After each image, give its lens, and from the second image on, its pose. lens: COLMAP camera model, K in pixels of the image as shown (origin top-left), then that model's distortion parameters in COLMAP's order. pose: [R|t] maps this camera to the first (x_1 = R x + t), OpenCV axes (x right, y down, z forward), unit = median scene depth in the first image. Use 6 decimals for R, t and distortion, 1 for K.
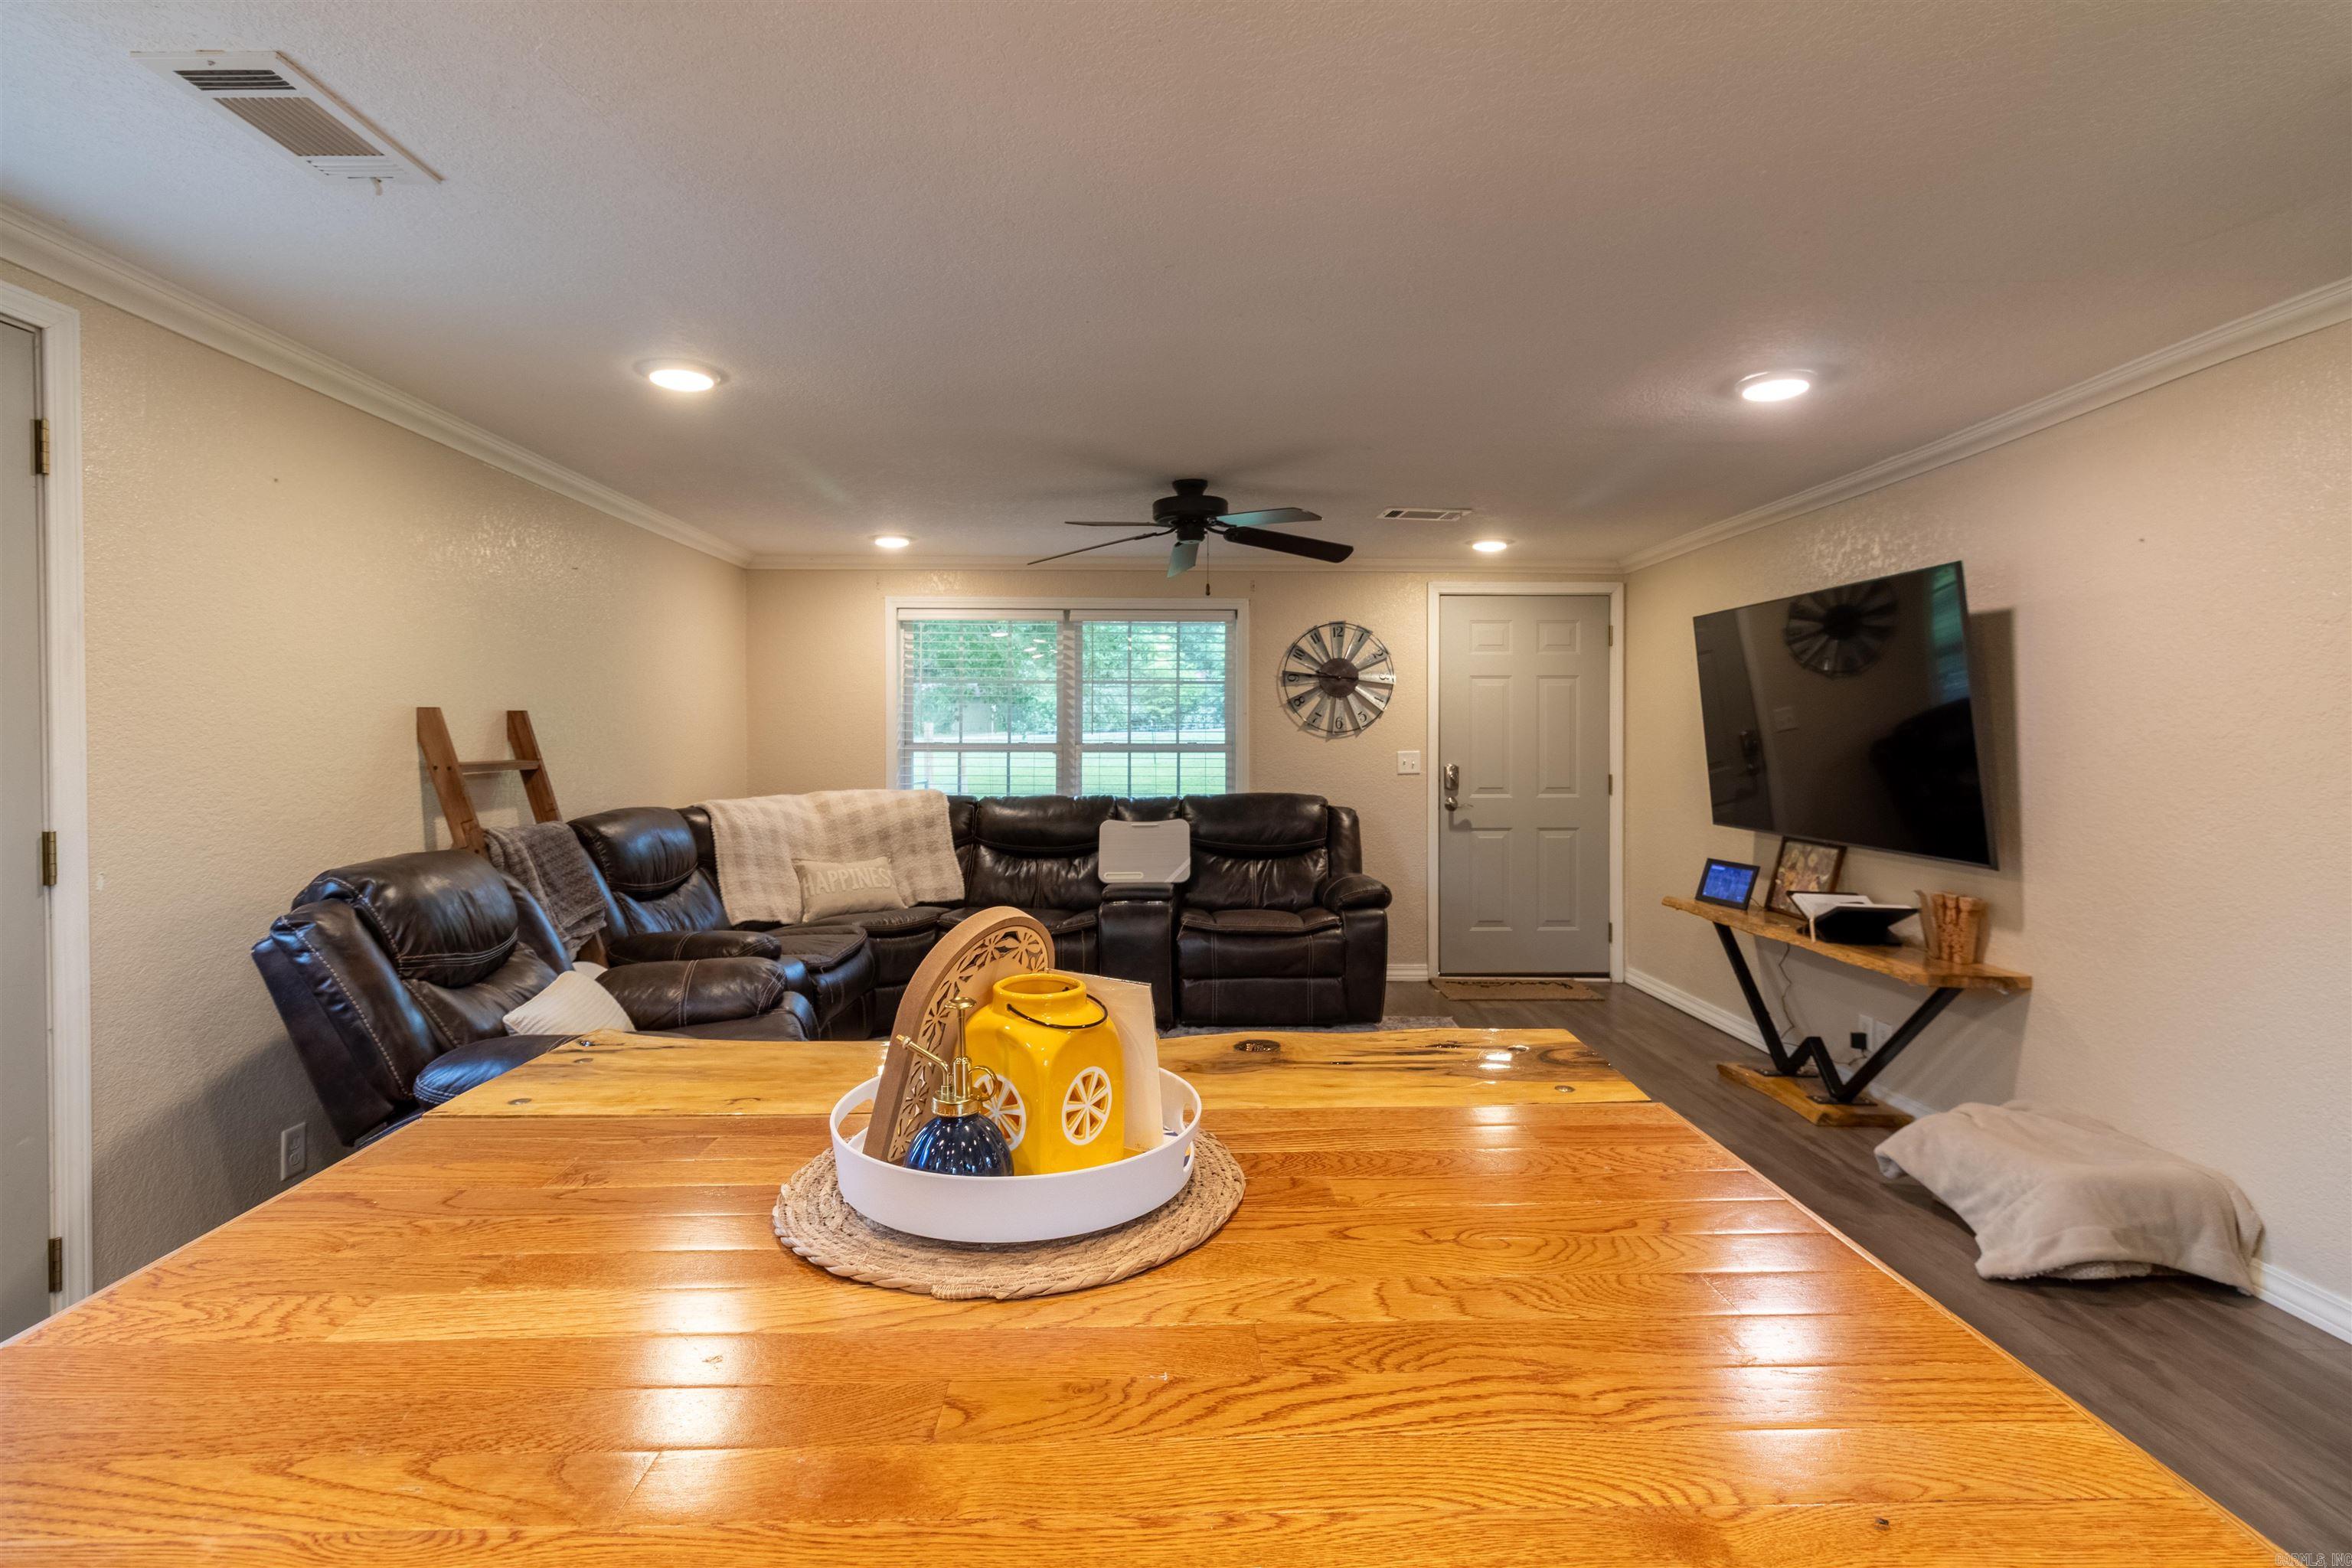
lens RADIAL K [[1100.7, 0, 1175.4], [0, 1100.7, 755.4], [0, 0, 1]] dist [-0.002767, -0.000557]
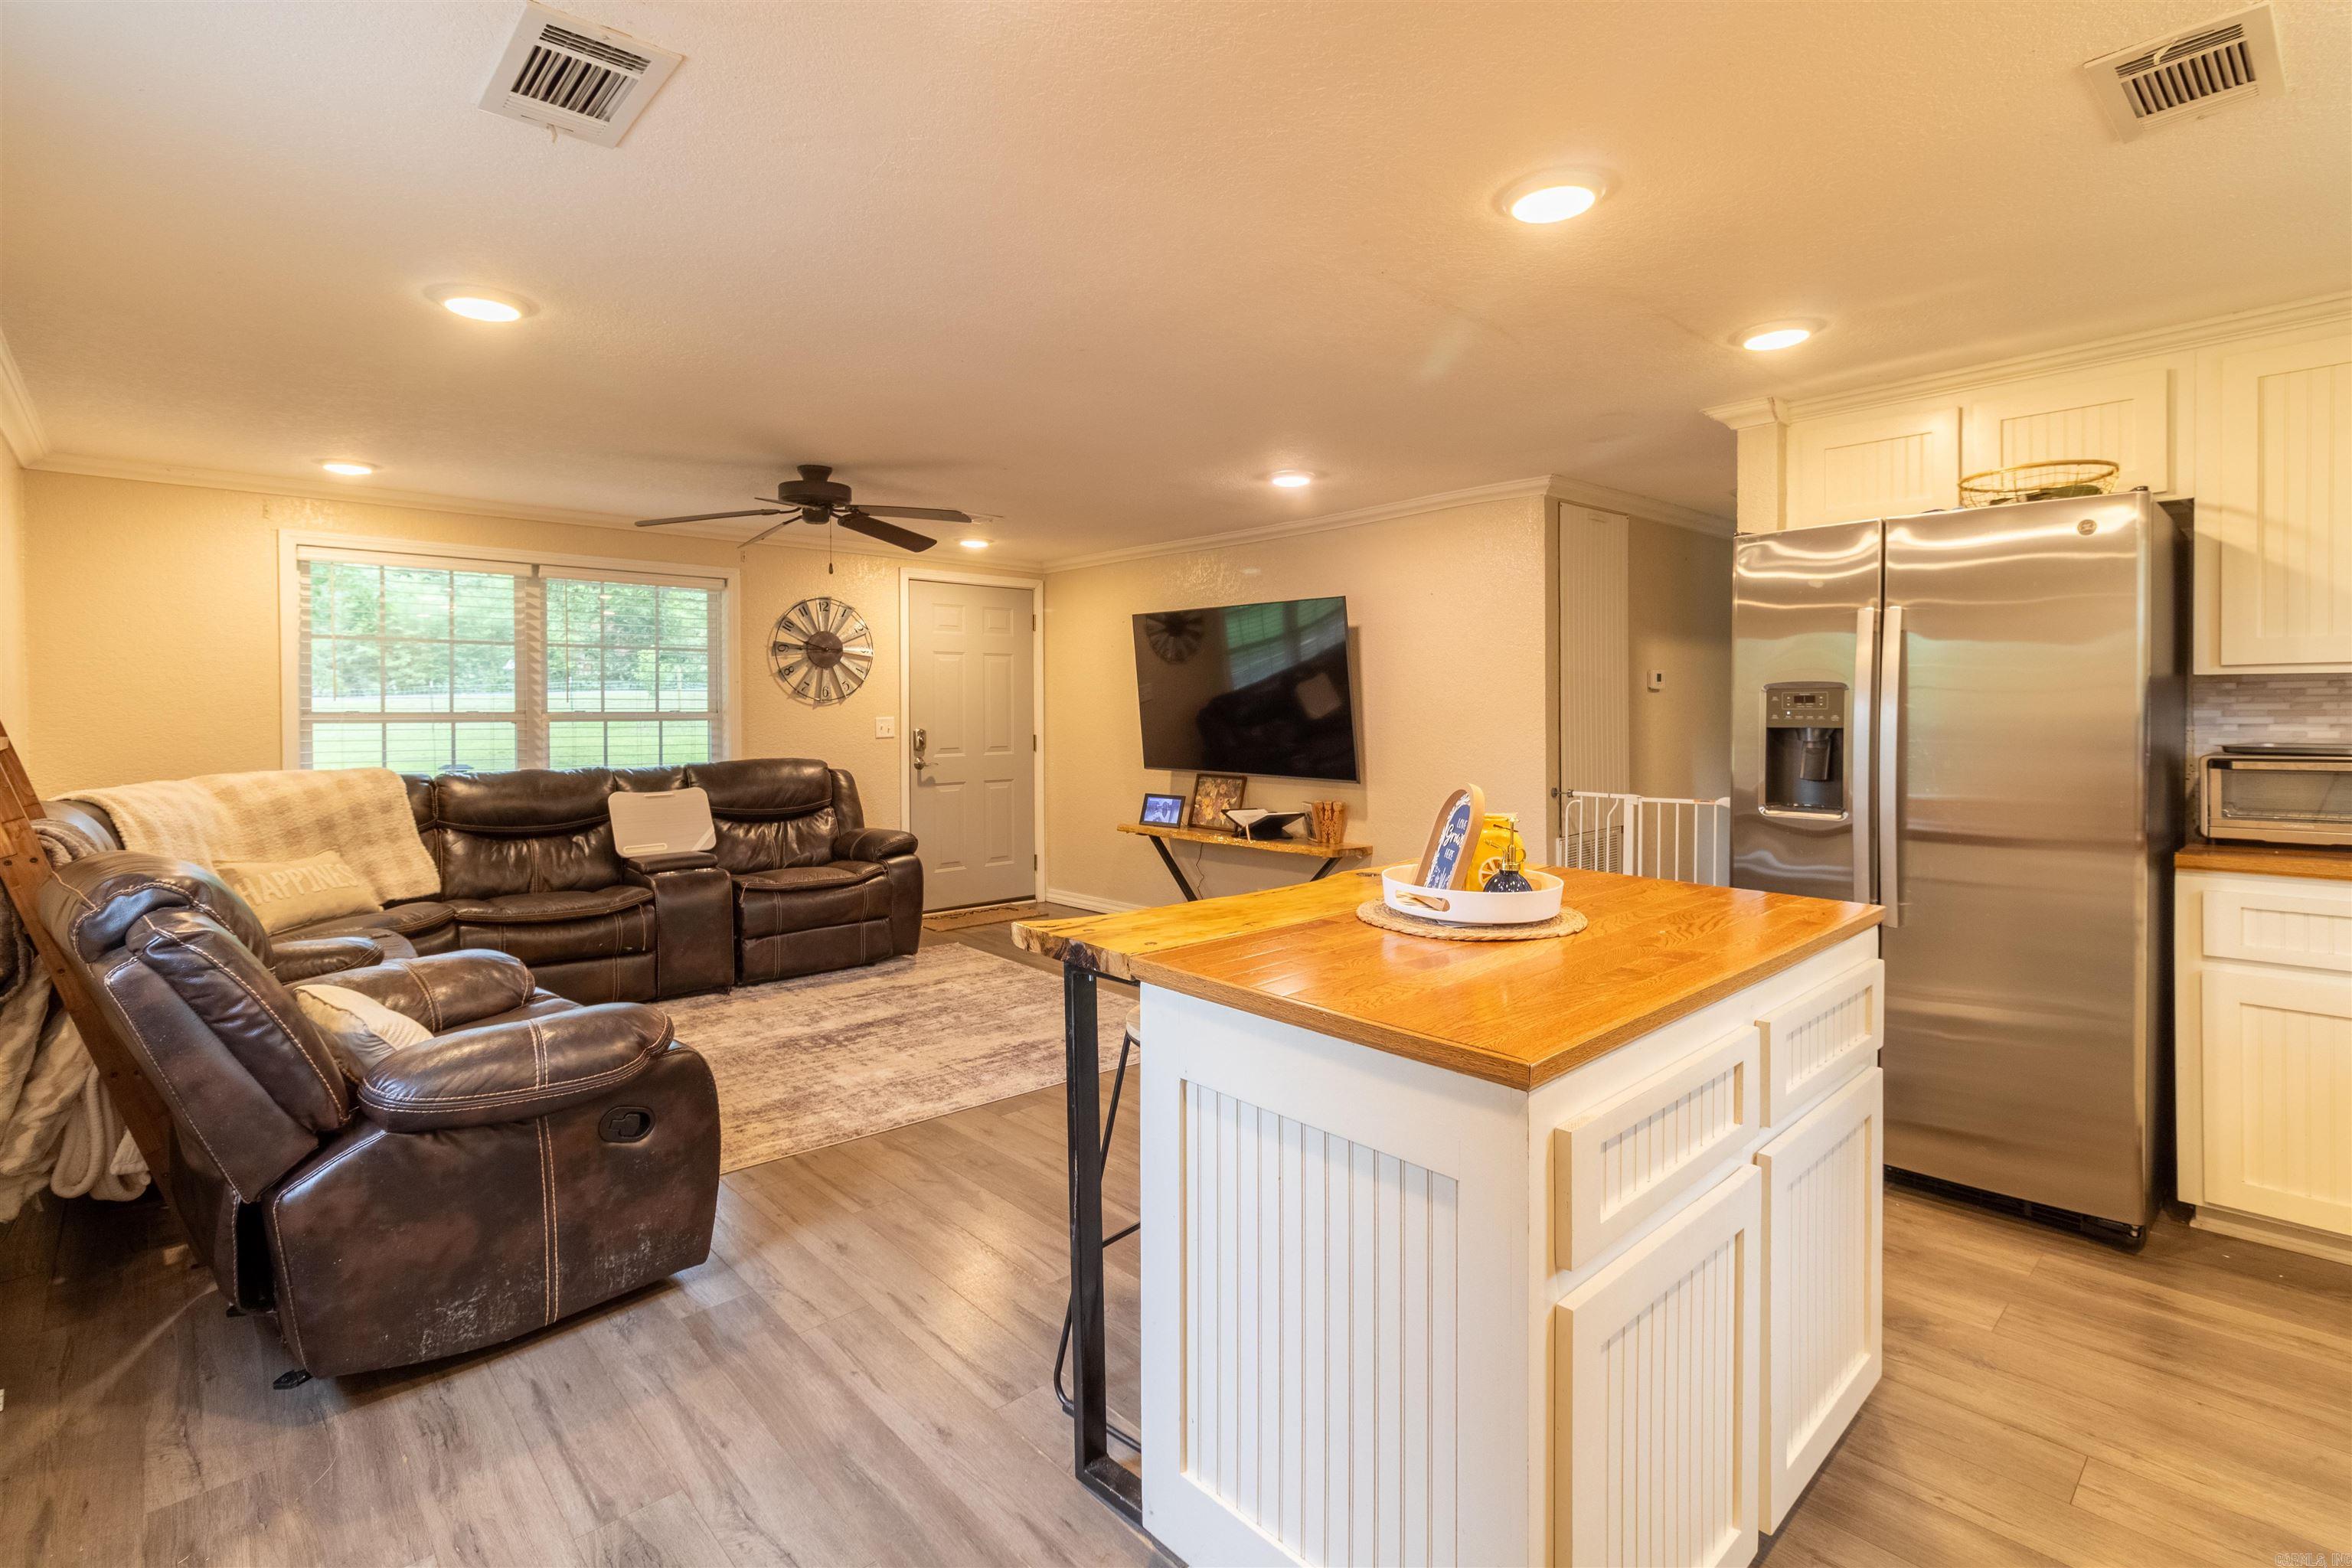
lens RADIAL K [[1100.8, 0, 1181.8], [0, 1100.8, 730.6], [0, 0, 1]] dist [-0.000541, -0.000125]
pose [[0.742190, -0.016494, 0.669986, -0.334119], [0.012900, 0.999863, 0.010325, 0.002156], [-0.670065, 0.000980, 0.742302, -0.032485]]
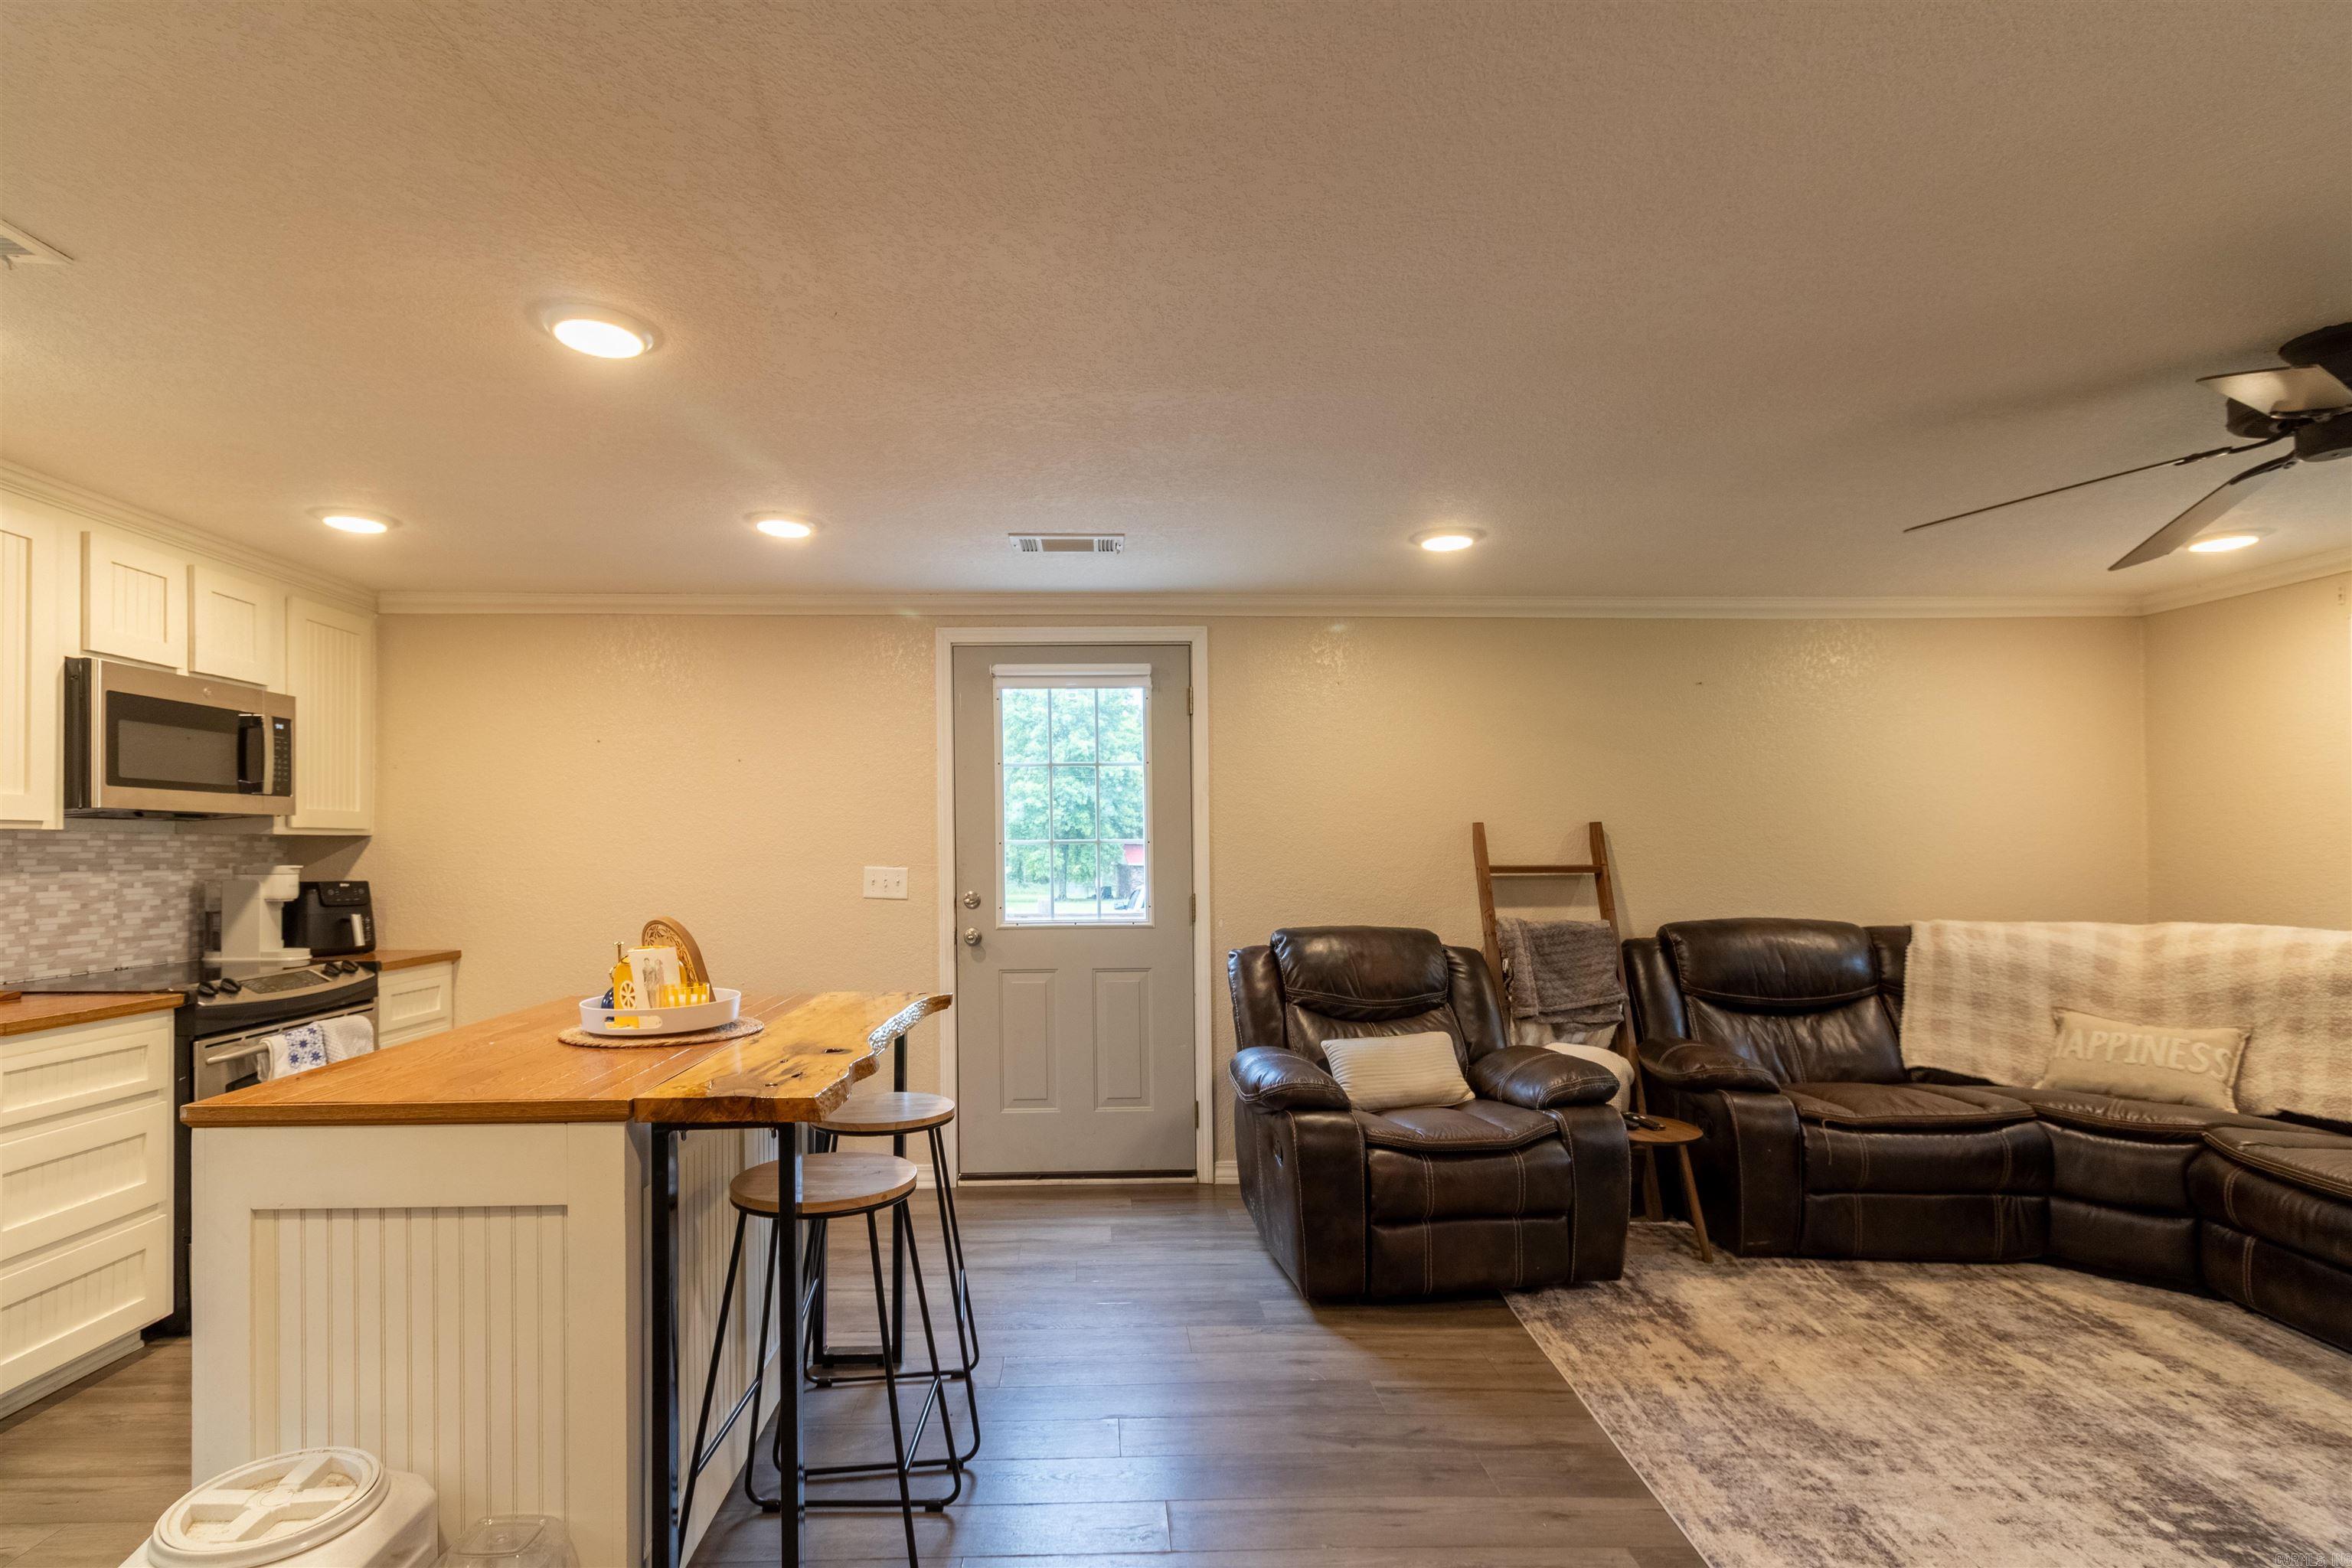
lens RADIAL K [[1095.2, 0, 1126.6], [0, 1095.2, 817.6], [0, 0, 1]] dist [-0.000726, -0.000566]
pose [[0.019526, -0.021044, -0.999588, 0.362238], [-0.012705, 0.999693, -0.021294, -0.010105], [0.999729, 0.013116, 0.019253, 0.323340]]
